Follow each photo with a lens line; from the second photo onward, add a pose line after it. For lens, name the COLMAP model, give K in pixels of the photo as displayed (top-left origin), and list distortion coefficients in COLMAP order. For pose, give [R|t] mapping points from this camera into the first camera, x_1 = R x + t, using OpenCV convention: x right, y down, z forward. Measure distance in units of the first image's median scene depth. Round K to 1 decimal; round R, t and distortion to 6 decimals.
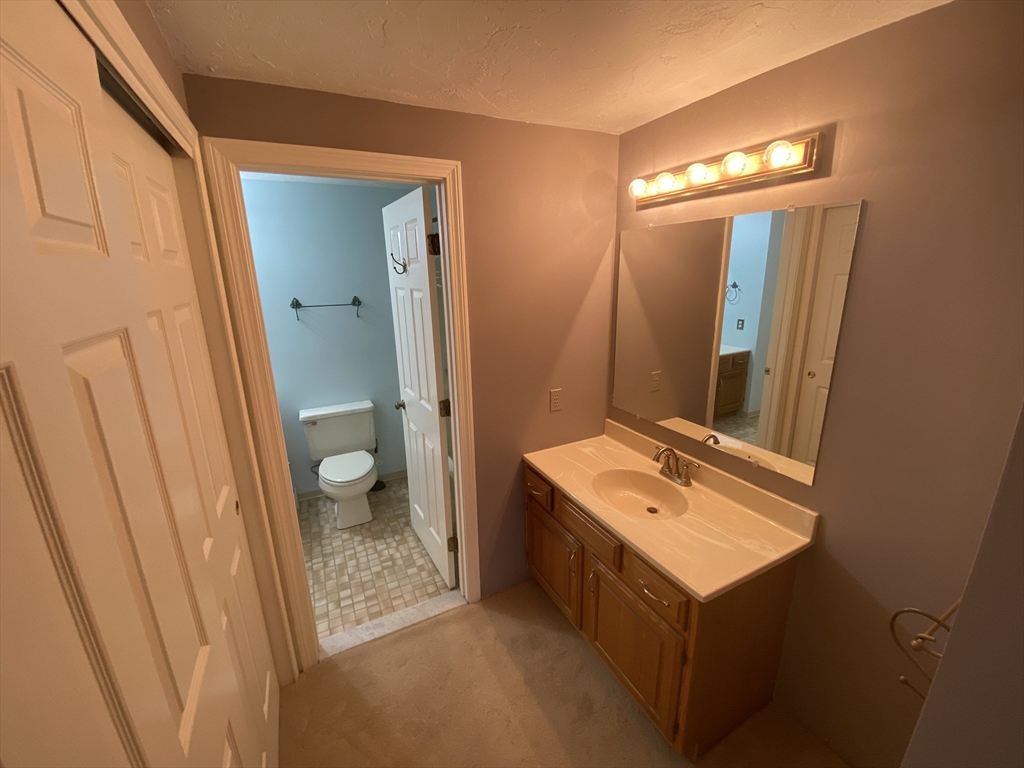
lens RADIAL K [[408.5, 0, 512.1], [0, 408.5, 382.1], [0, 0, 1]] dist [-0.000087, -0.008660]
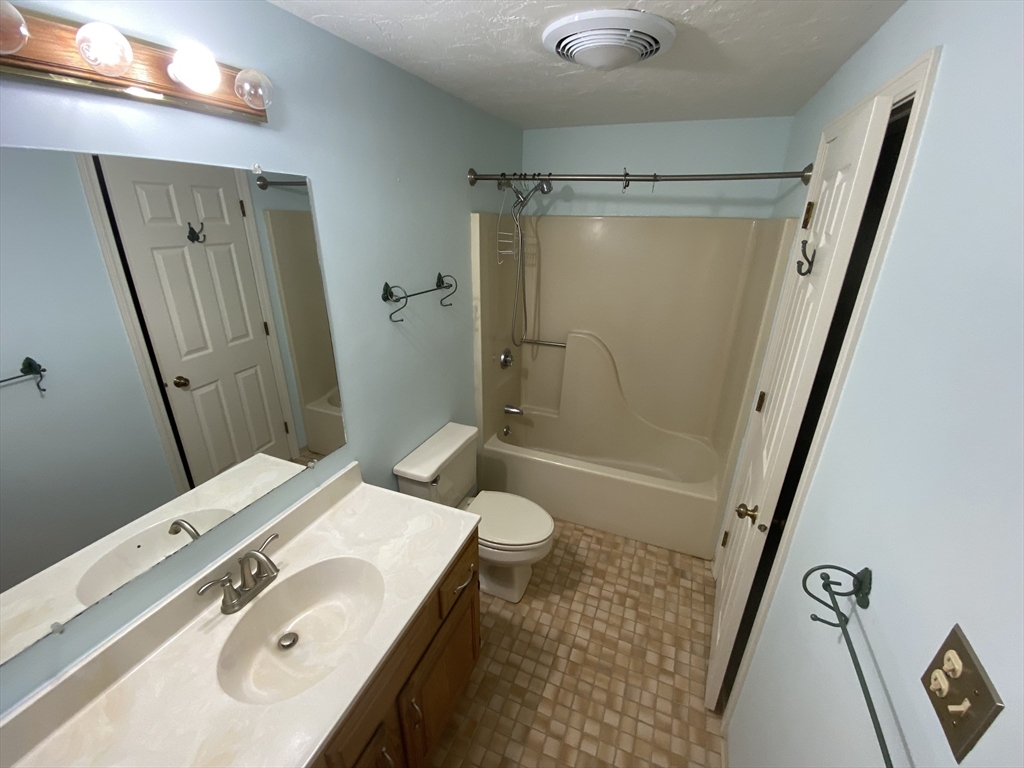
lens RADIAL K [[408.5, 0, 512.4], [0, 408.5, 380.9], [0, 0, 1]] dist [-0.000087, -0.008660]
pose [[0.763020, -0.201220, 0.614256, -0.894138], [0.132727, 0.978834, 0.155778, -0.159360], [-0.632601, -0.037333, 0.773578, 0.510084]]
